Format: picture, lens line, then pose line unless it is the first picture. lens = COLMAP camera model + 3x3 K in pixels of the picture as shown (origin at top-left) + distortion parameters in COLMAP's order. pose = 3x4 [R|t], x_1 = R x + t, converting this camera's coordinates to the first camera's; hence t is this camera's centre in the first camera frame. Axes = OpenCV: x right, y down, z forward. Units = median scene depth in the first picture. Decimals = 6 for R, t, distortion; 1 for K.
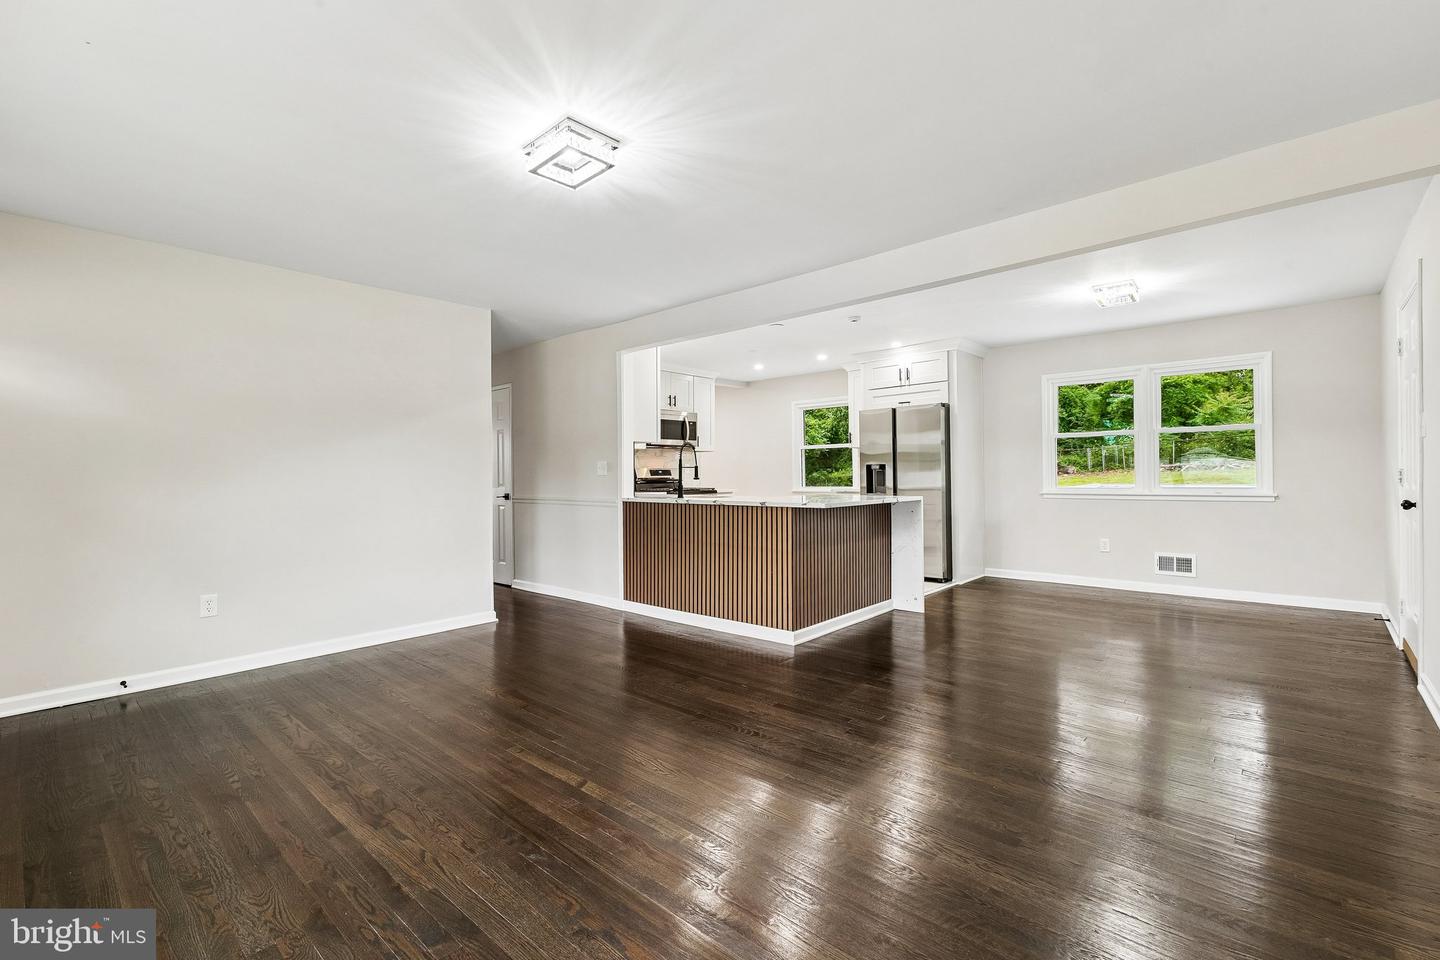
lens RADIAL K [[623.0, 0, 714.0], [0, 623.0, 473.8], [0, 0, 1]] dist [0.000614, -0.000002]
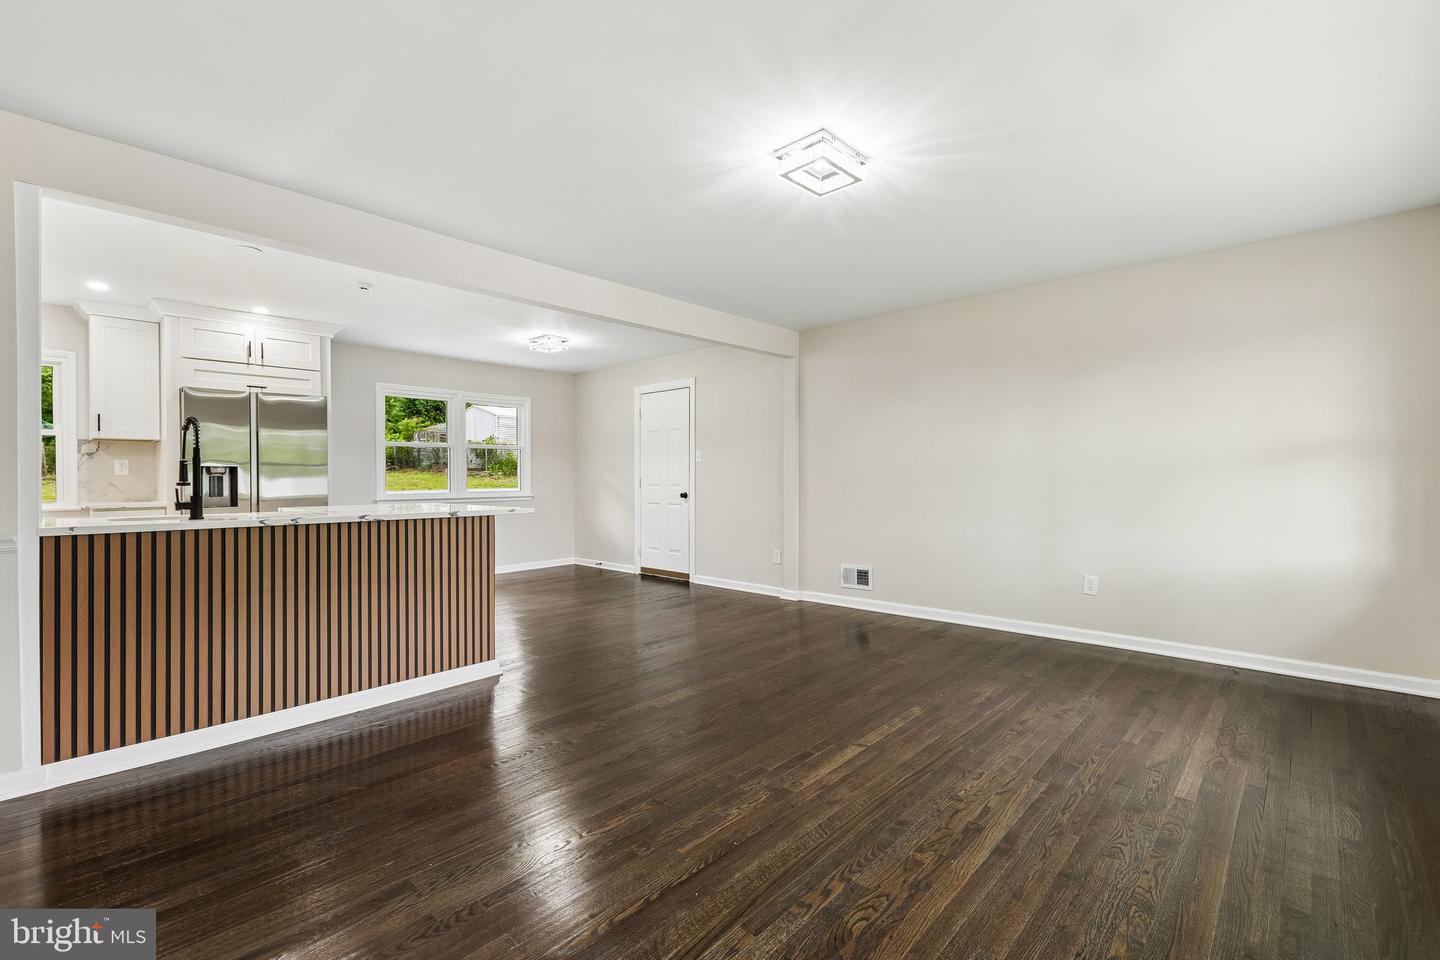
lens RADIAL K [[632.2, 0, 720.0], [0, 632.2, 480.0], [0, 0, 1]] dist [0.000623, 0.000088]
pose [[0.020746, 0.008561, 0.999748, -1.273204], [0.001908, 0.999961, -0.008603, 0.023060], [-0.999783, 0.002086, 0.020729, 1.143259]]
